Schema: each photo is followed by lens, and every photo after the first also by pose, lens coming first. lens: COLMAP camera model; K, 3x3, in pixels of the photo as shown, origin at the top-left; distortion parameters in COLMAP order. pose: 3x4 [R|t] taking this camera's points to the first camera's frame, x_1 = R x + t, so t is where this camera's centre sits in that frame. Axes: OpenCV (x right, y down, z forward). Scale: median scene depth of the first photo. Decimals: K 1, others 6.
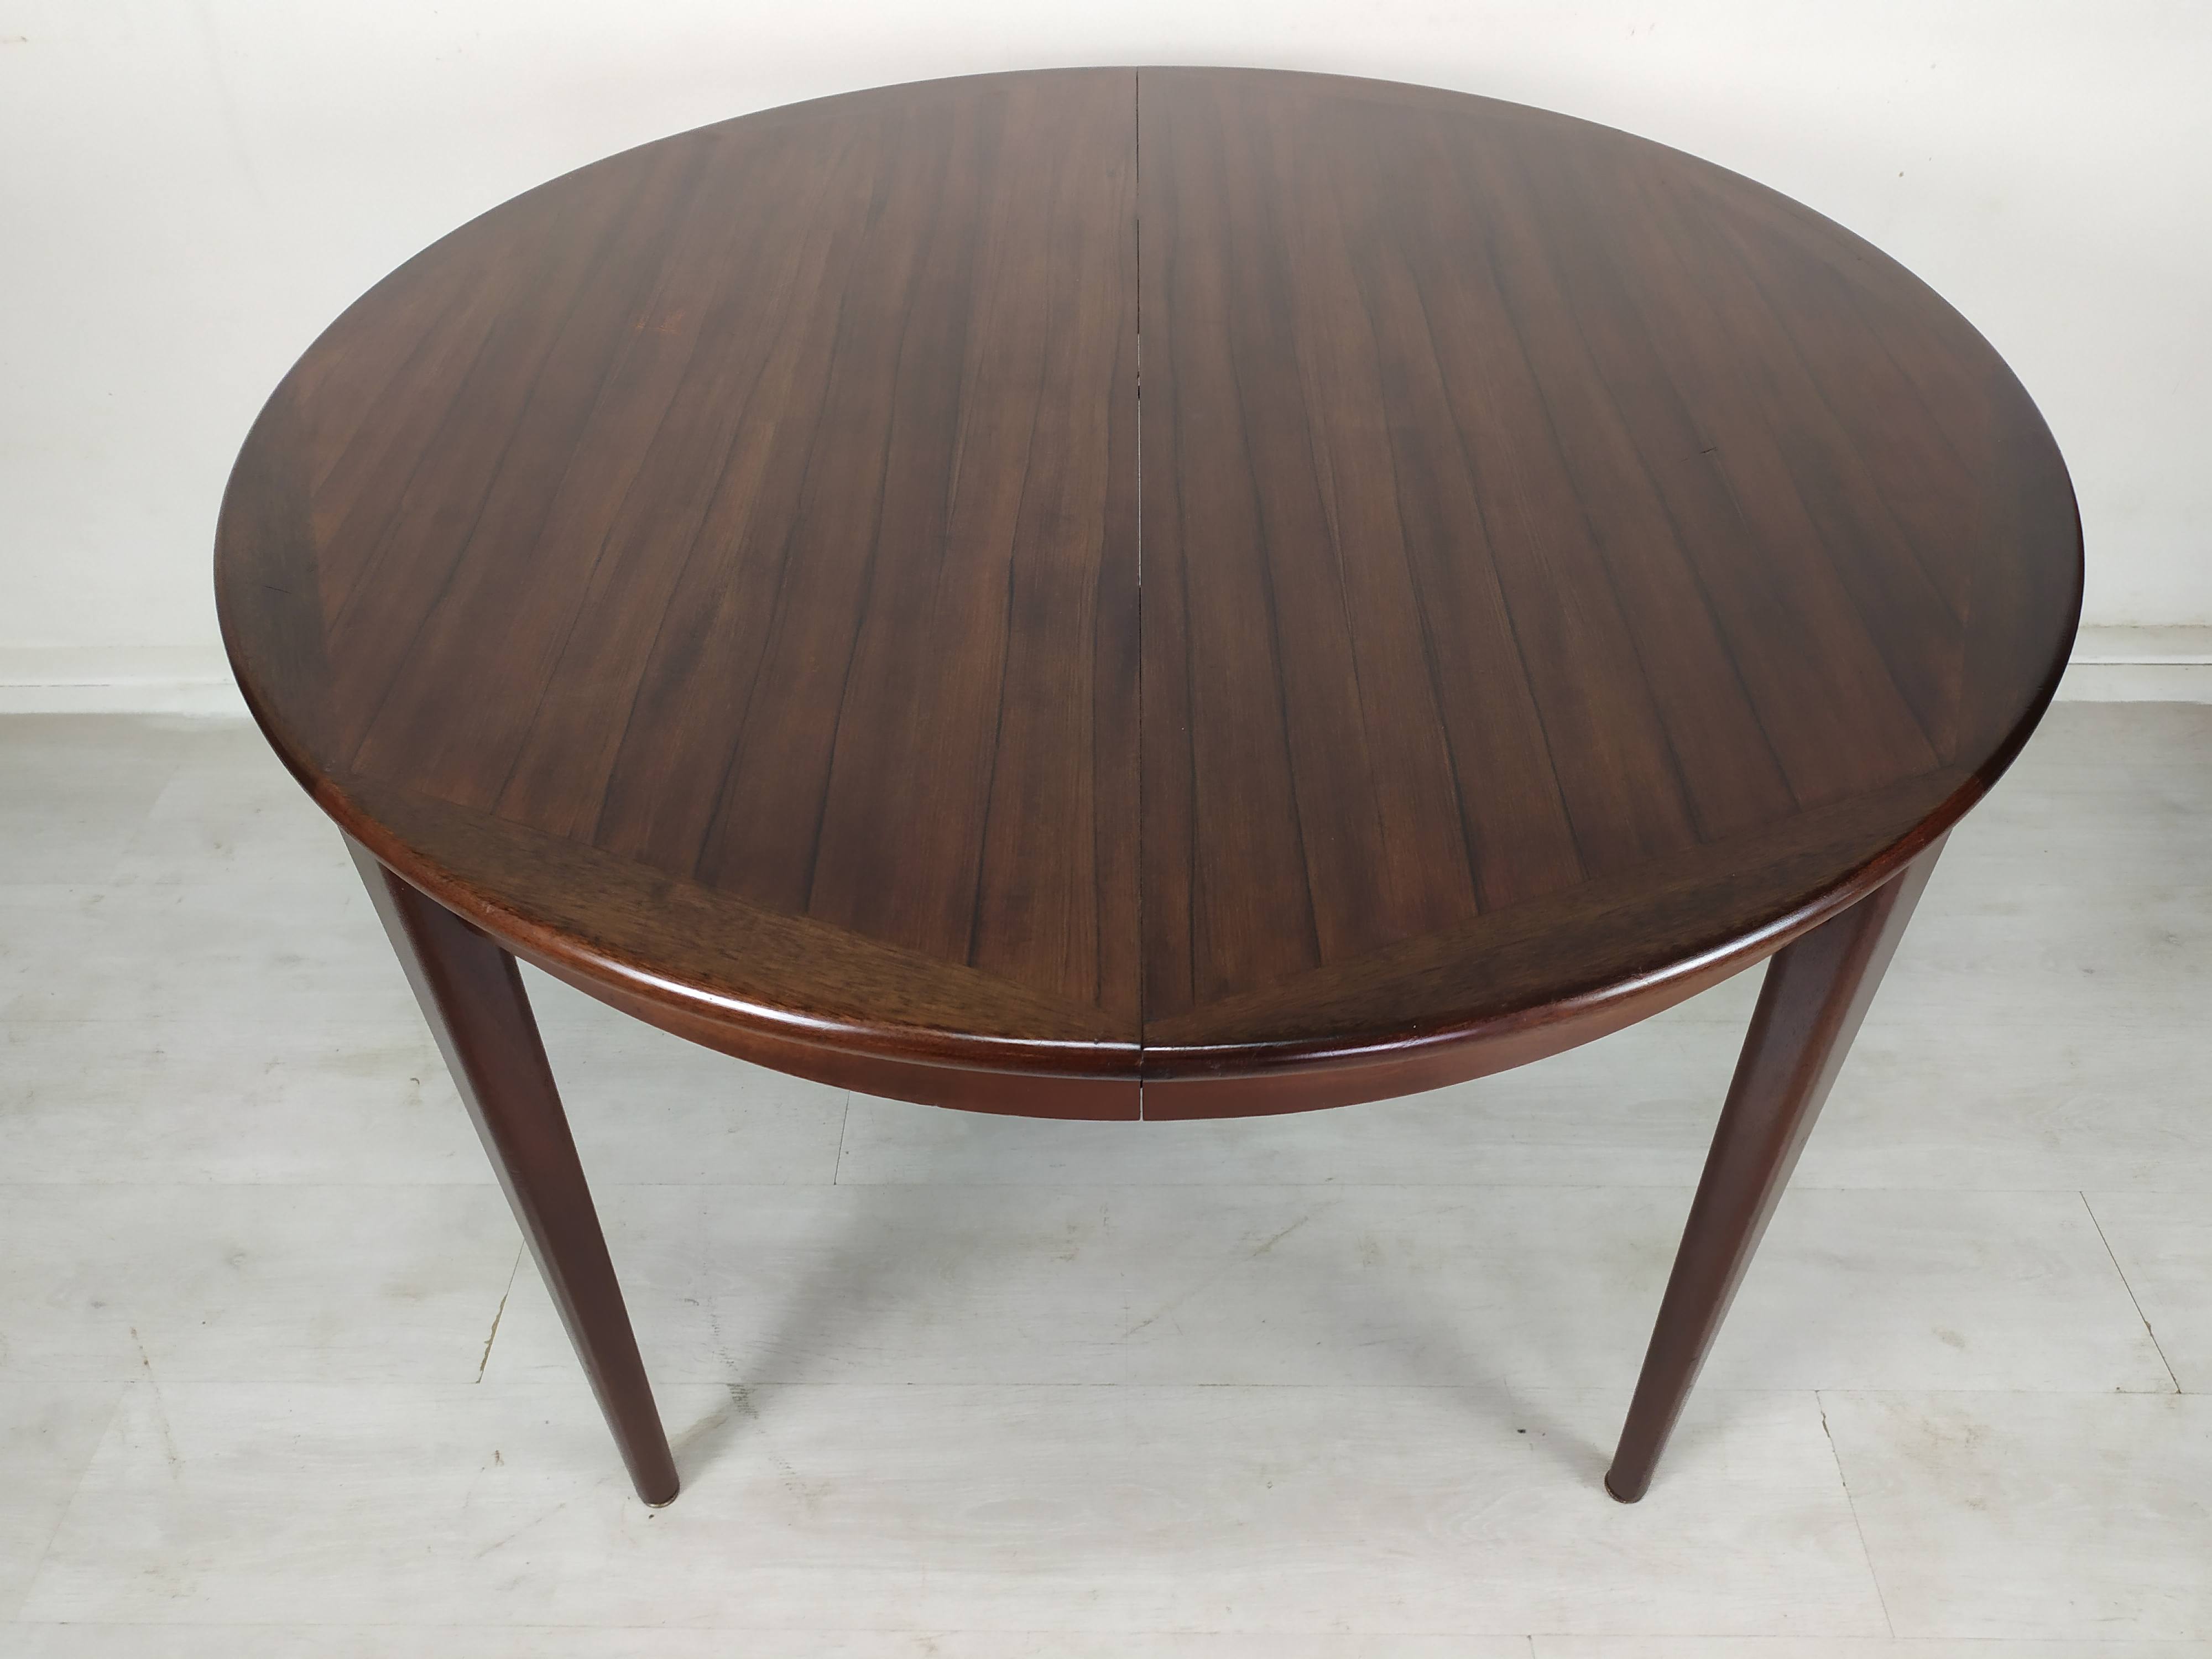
lens RADIAL K [[1804.4, 0, 1106.0], [0, 1804.4, 829.5], [0, 0, 1]] dist [0.070219, -0.116920]
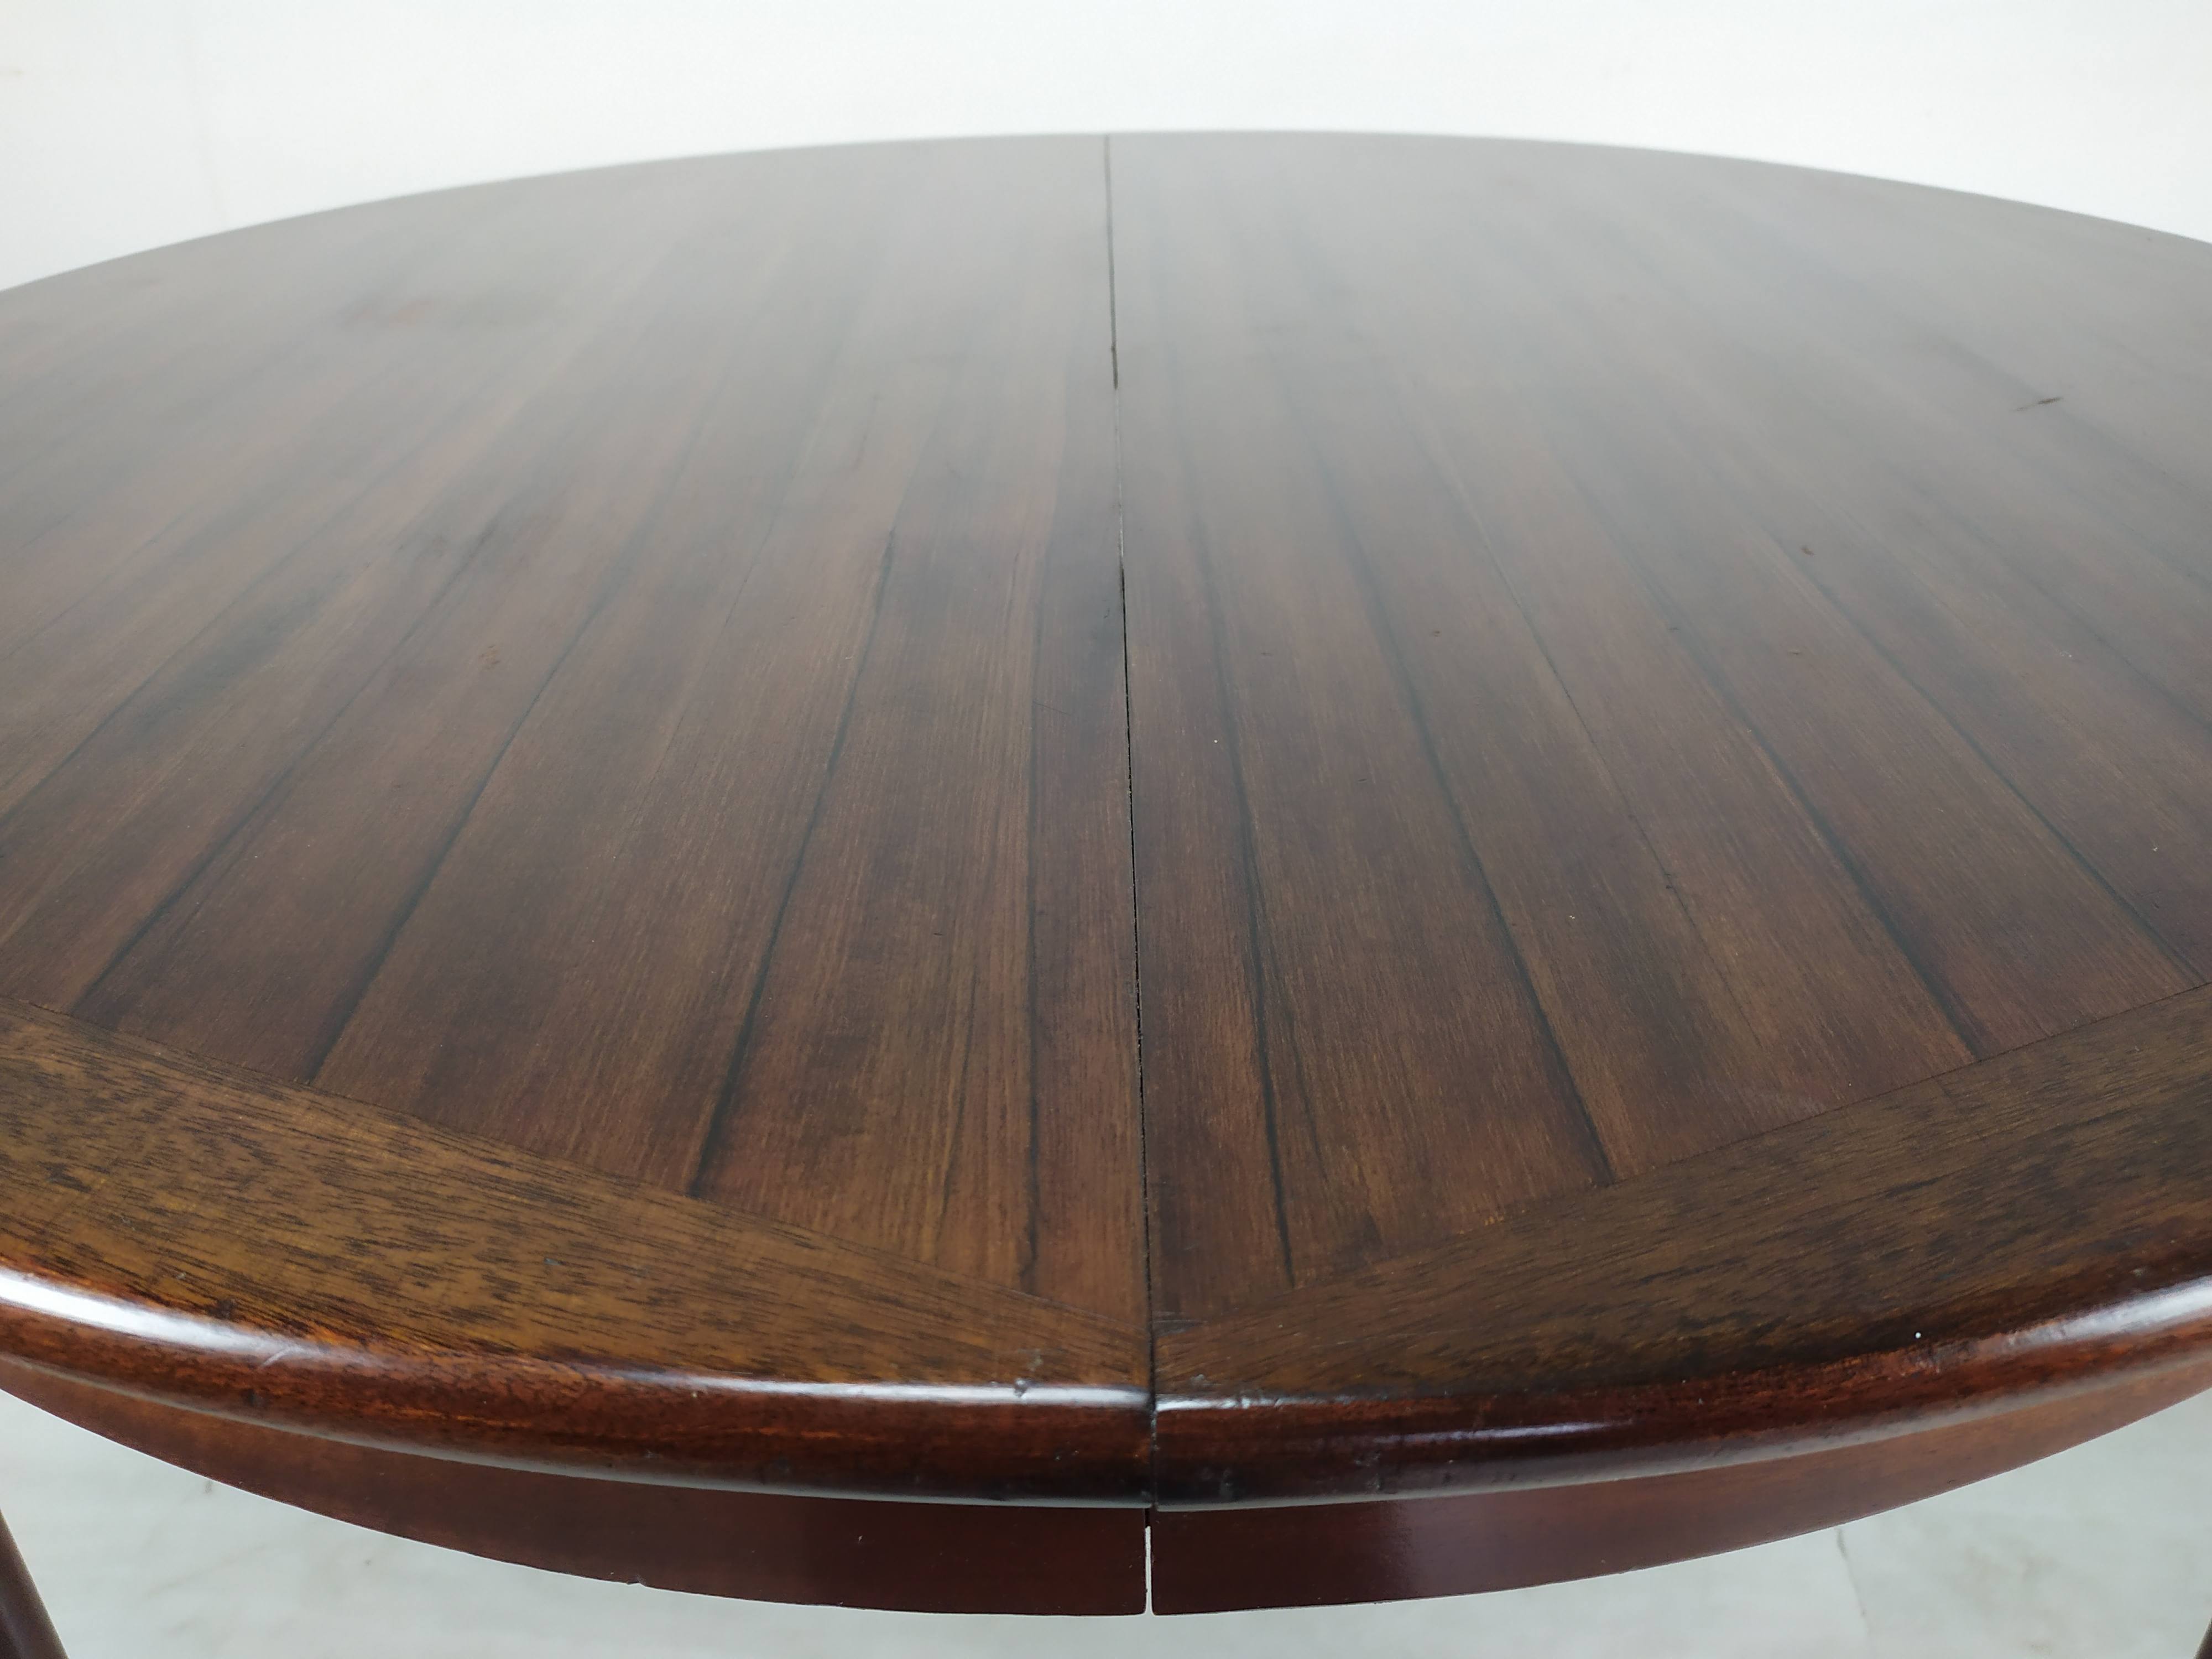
lens RADIAL K [[1804.4, 0, 1106.0], [0, 1804.4, 829.5], [0, 0, 1]] dist [0.070219, -0.116920]
pose [[0.999846, -0.010492, 0.014043, 0.006807], [0.013329, 0.975355, -0.220239, 0.085784], [-0.011386, 0.220392, 0.975345, 0.608360]]
